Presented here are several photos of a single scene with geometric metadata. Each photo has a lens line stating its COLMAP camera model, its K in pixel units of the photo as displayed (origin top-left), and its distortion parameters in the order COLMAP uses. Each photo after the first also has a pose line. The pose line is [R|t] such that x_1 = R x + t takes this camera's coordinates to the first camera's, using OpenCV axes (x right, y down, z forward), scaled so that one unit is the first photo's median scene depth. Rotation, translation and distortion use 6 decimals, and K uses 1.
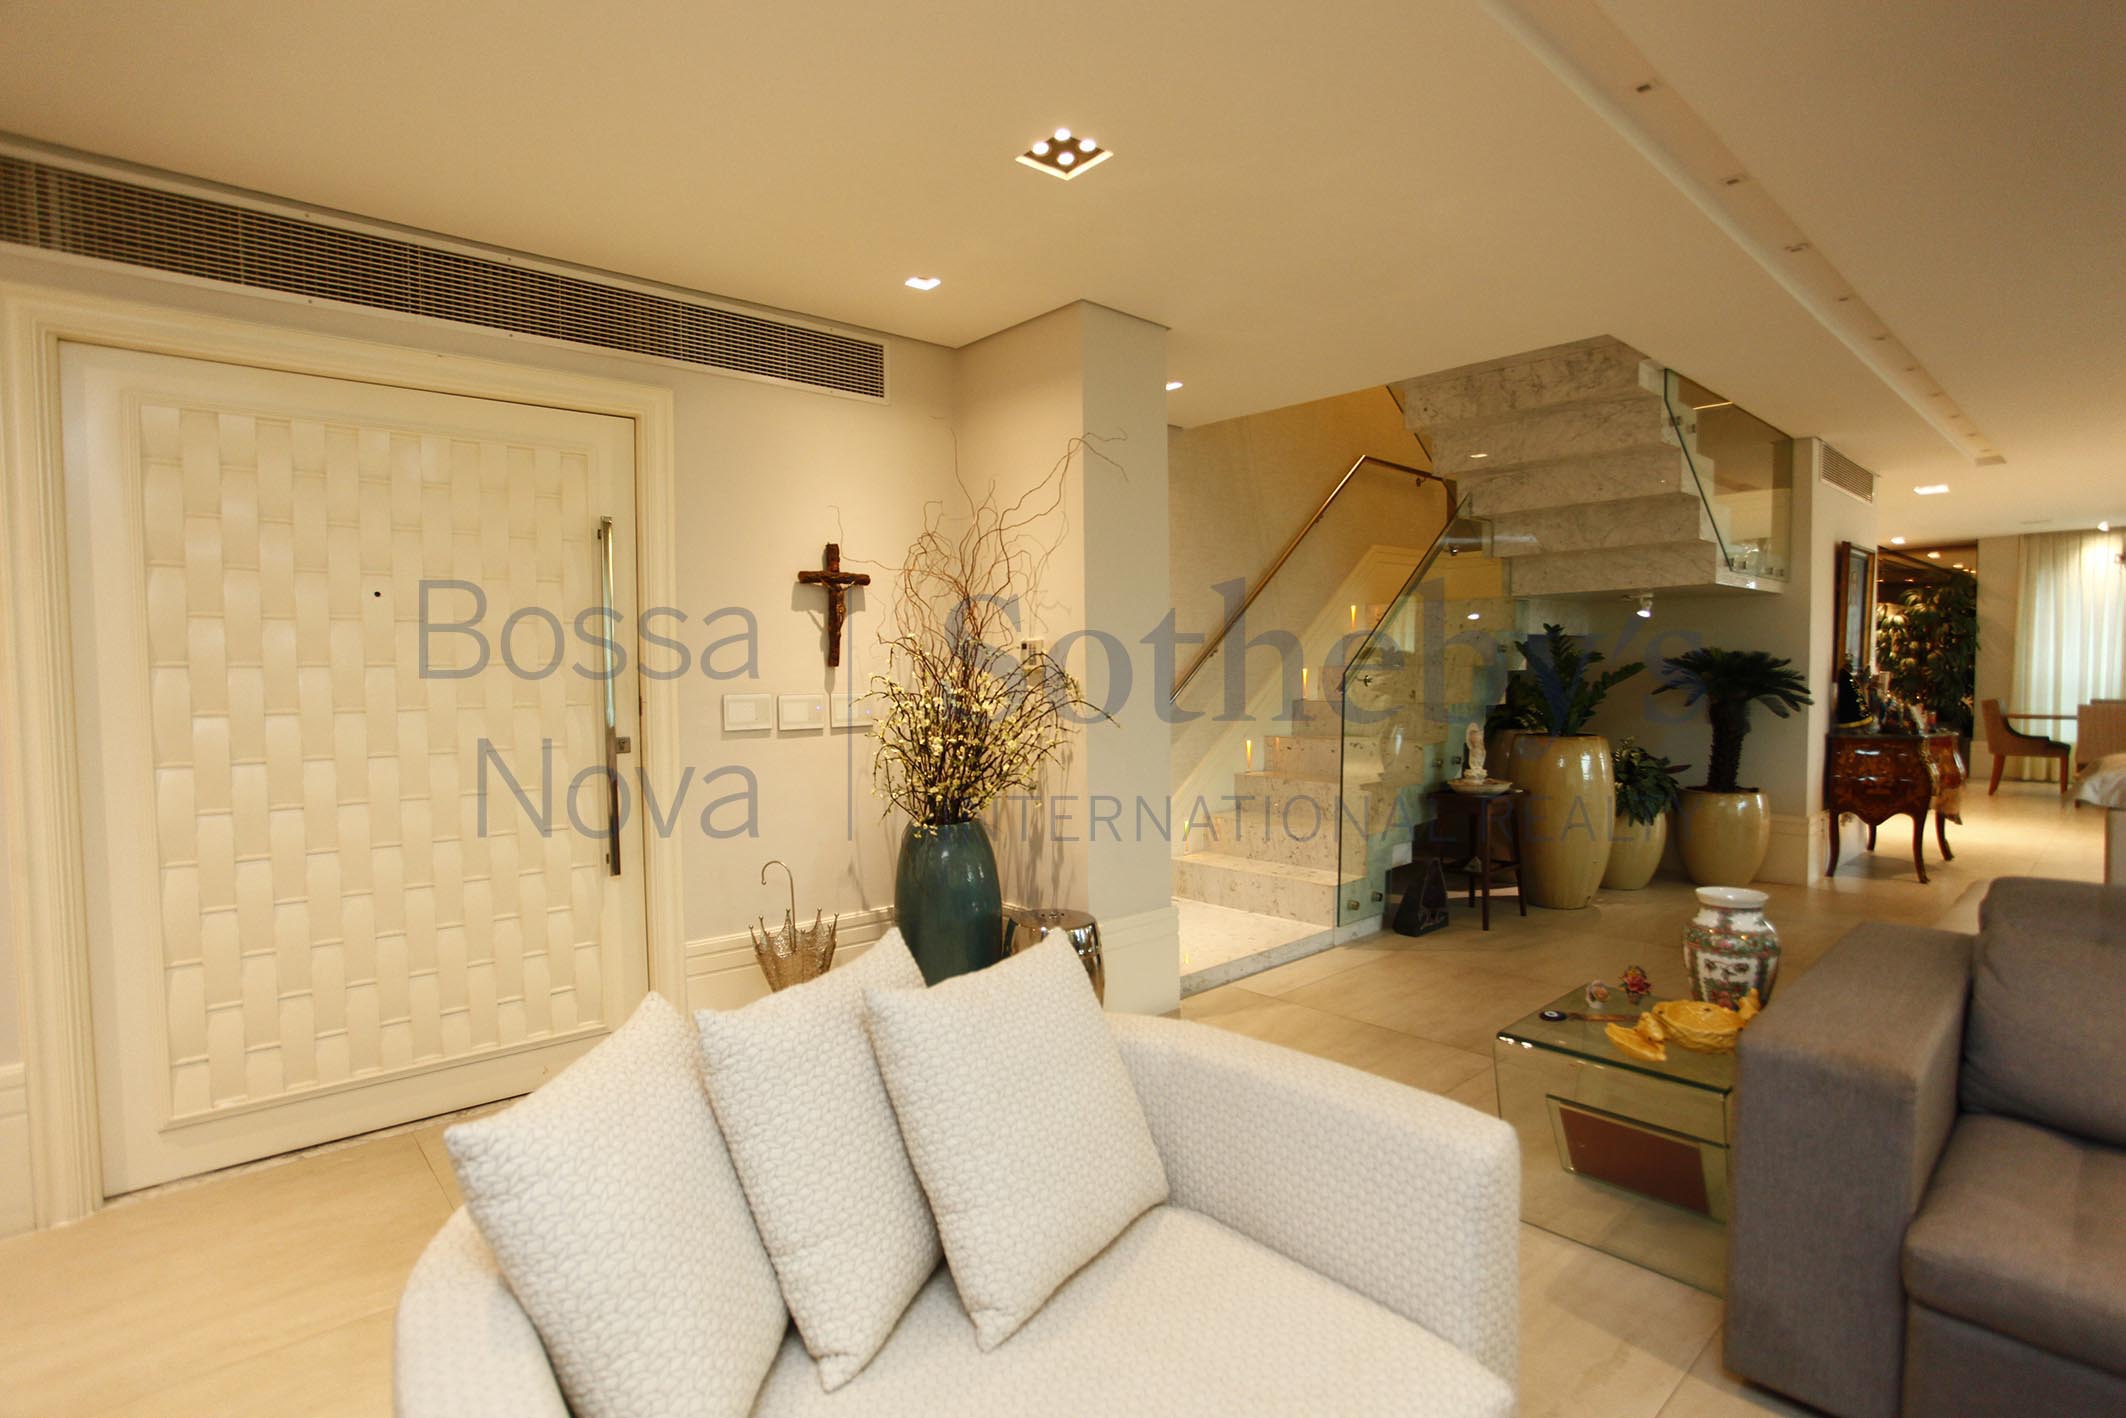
lens RADIAL K [[1037.4, 0, 1059.6], [0, 1037.4, 710.5], [0, 0, 1]] dist [-0.070628, 0.028097]
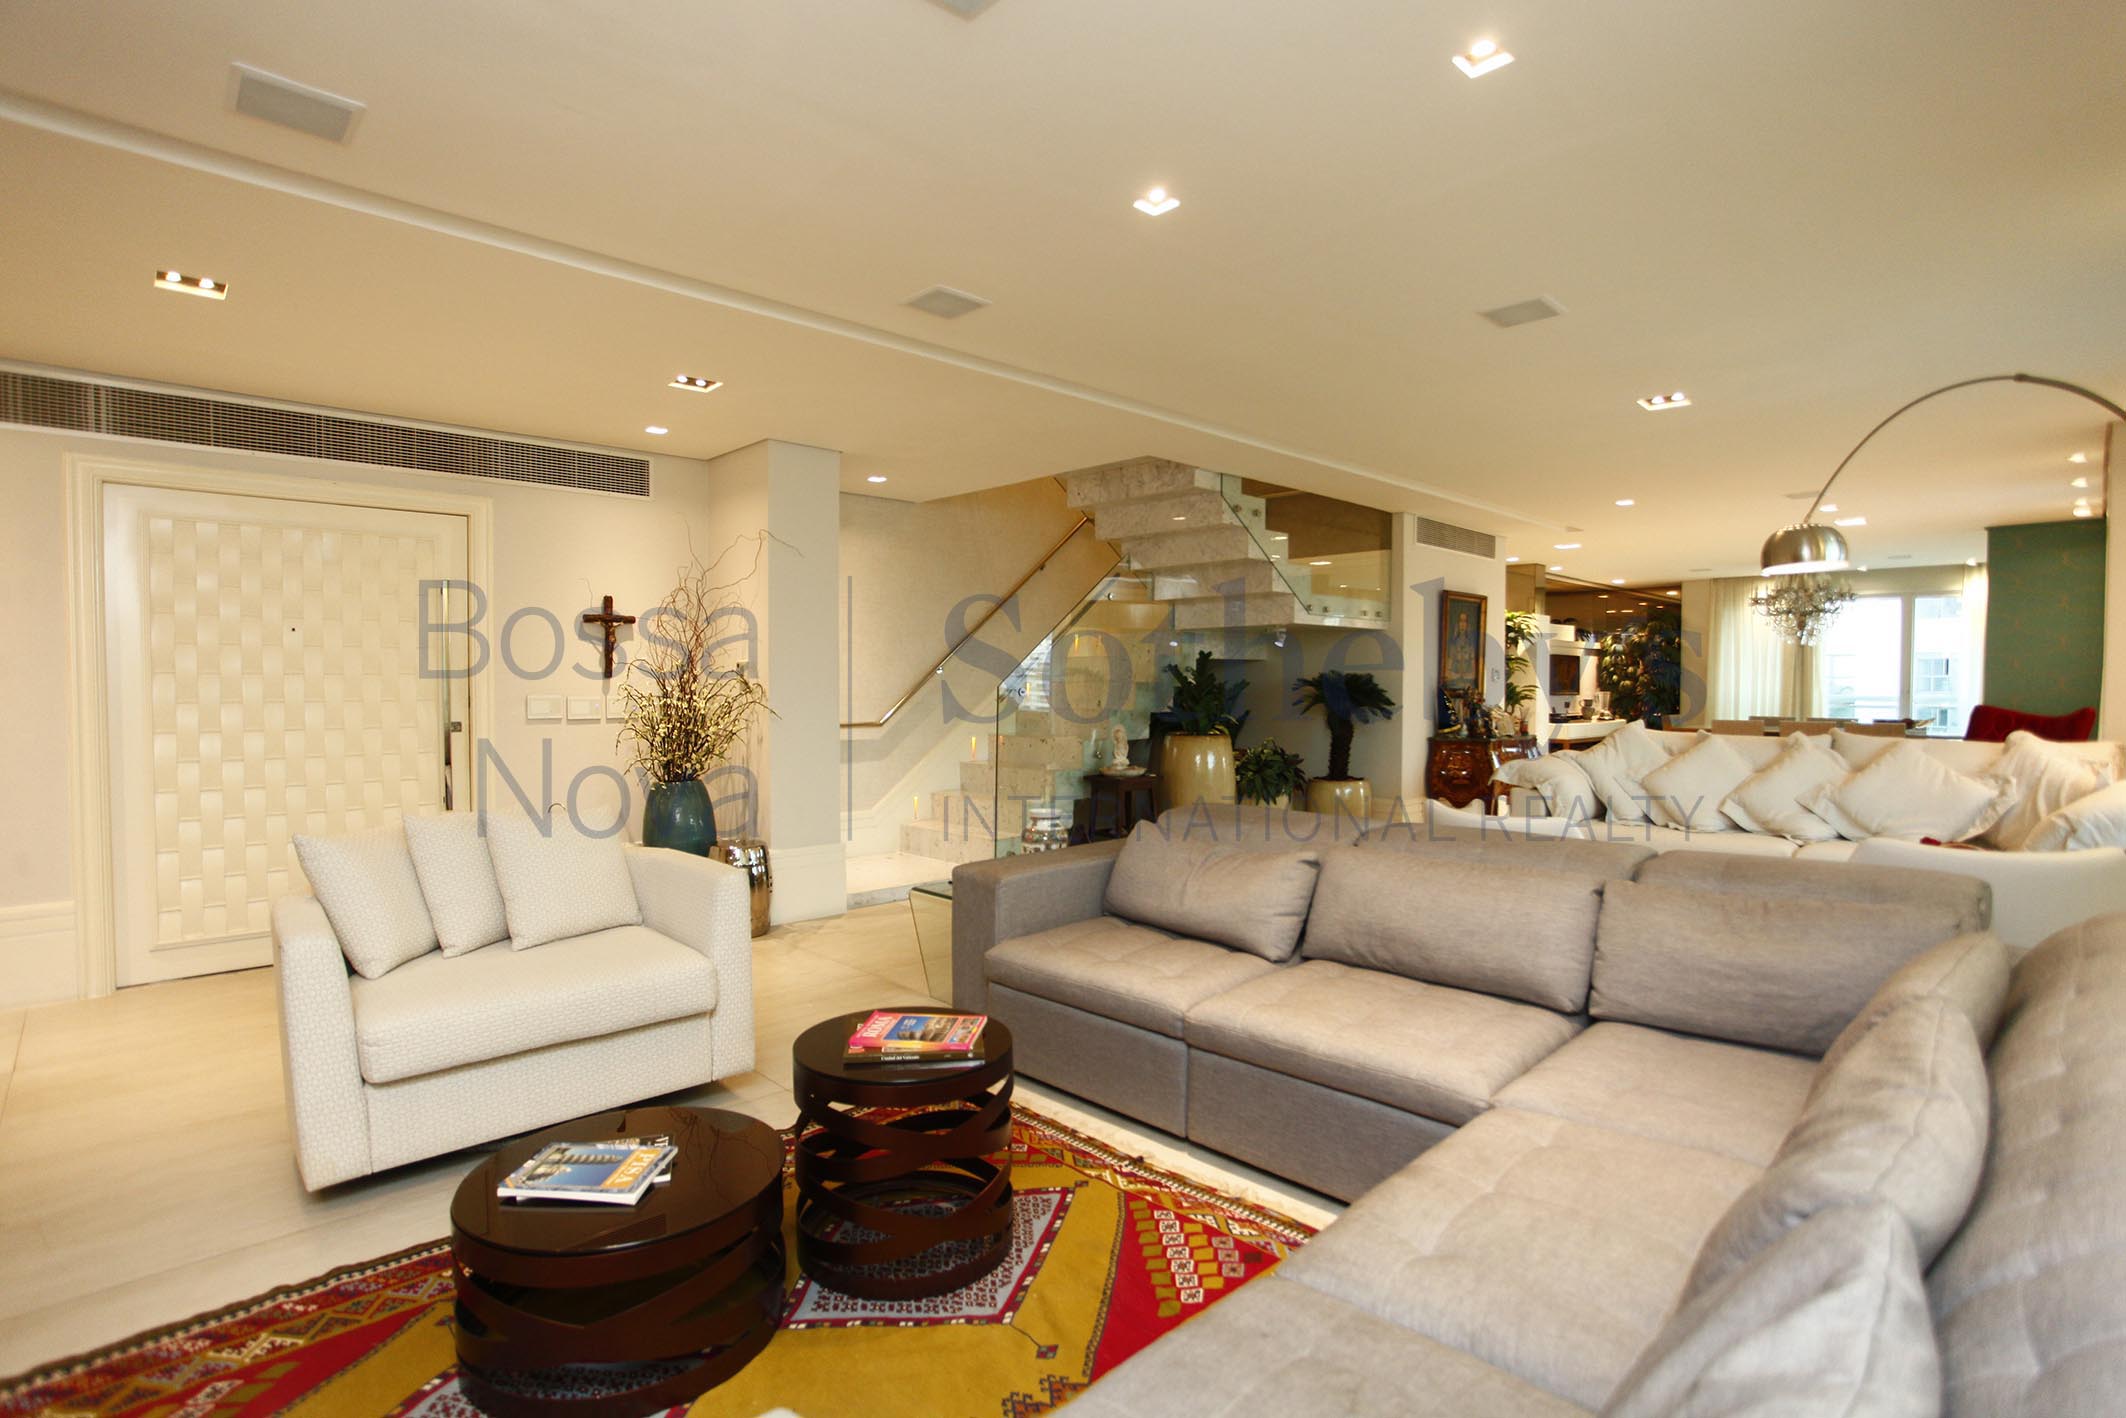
lens RADIAL K [[1037.4, 0, 1059.6], [0, 1037.4, 710.5], [0, 0, 1]] dist [-0.070628, 0.028097]
pose [[0.999125, 0.010636, 0.040440, 0.275779], [-0.010075, 0.999851, -0.014050, 0.014156], [-0.040583, 0.013630, 0.999083, -0.370957]]
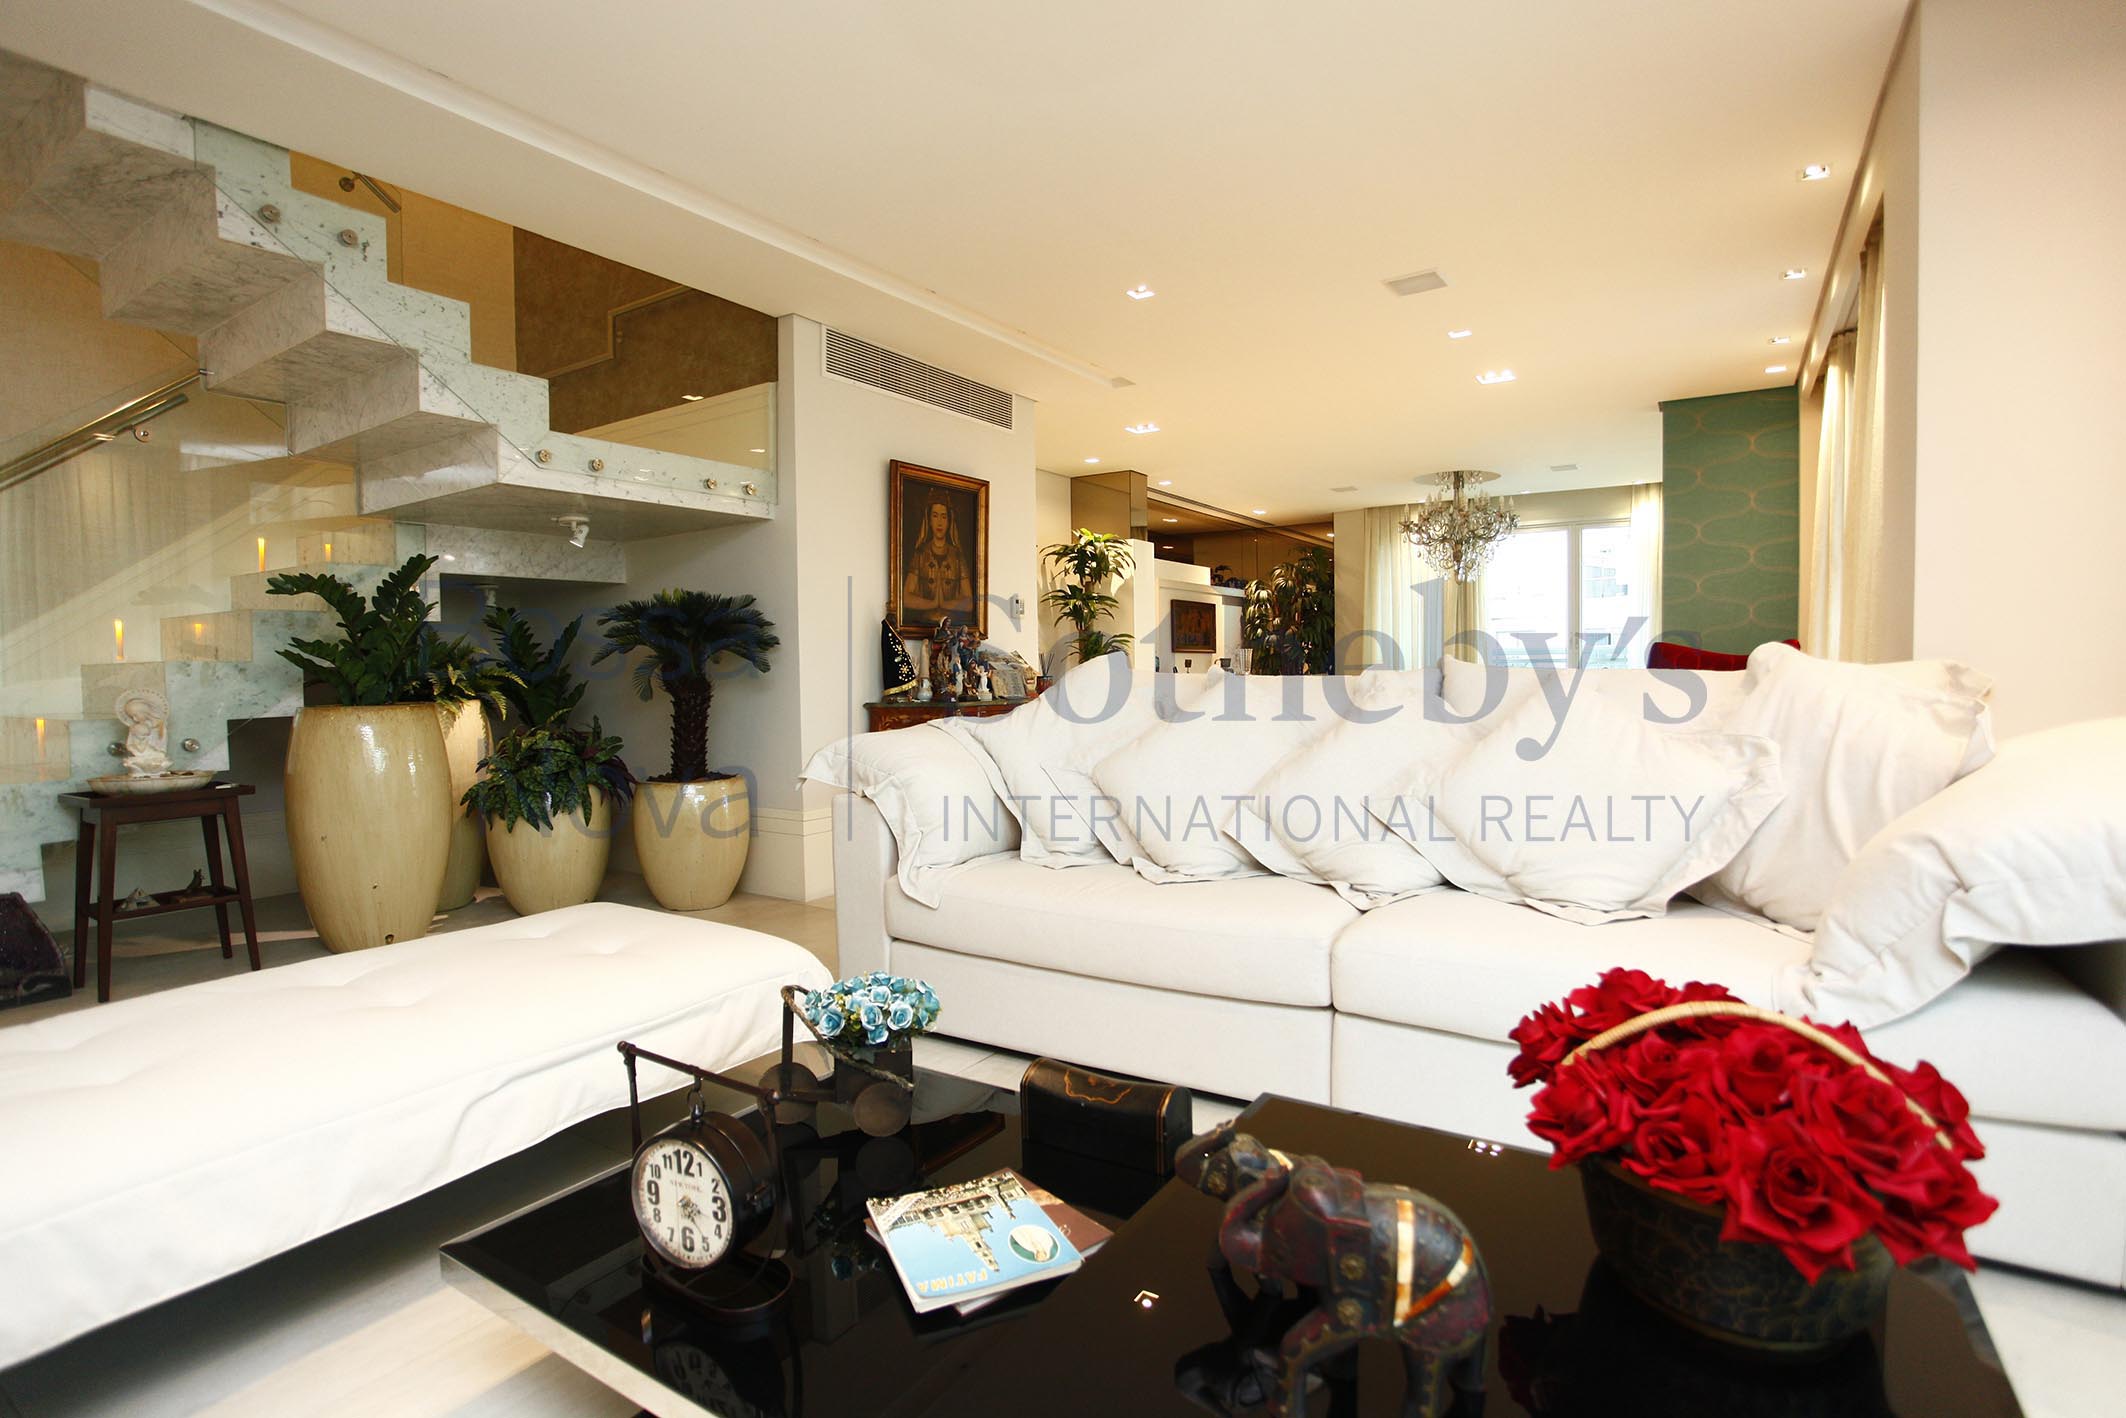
lens RADIAL K [[1037.4, 0, 1059.6], [0, 1037.4, 710.5], [0, 0, 1]] dist [-0.070628, 0.028097]
pose [[0.963615, -0.014349, 0.266909, 0.823723], [0.015269, 0.999882, -0.001372, 0.038641], [-0.266858, 0.005397, 0.963721, 0.215837]]
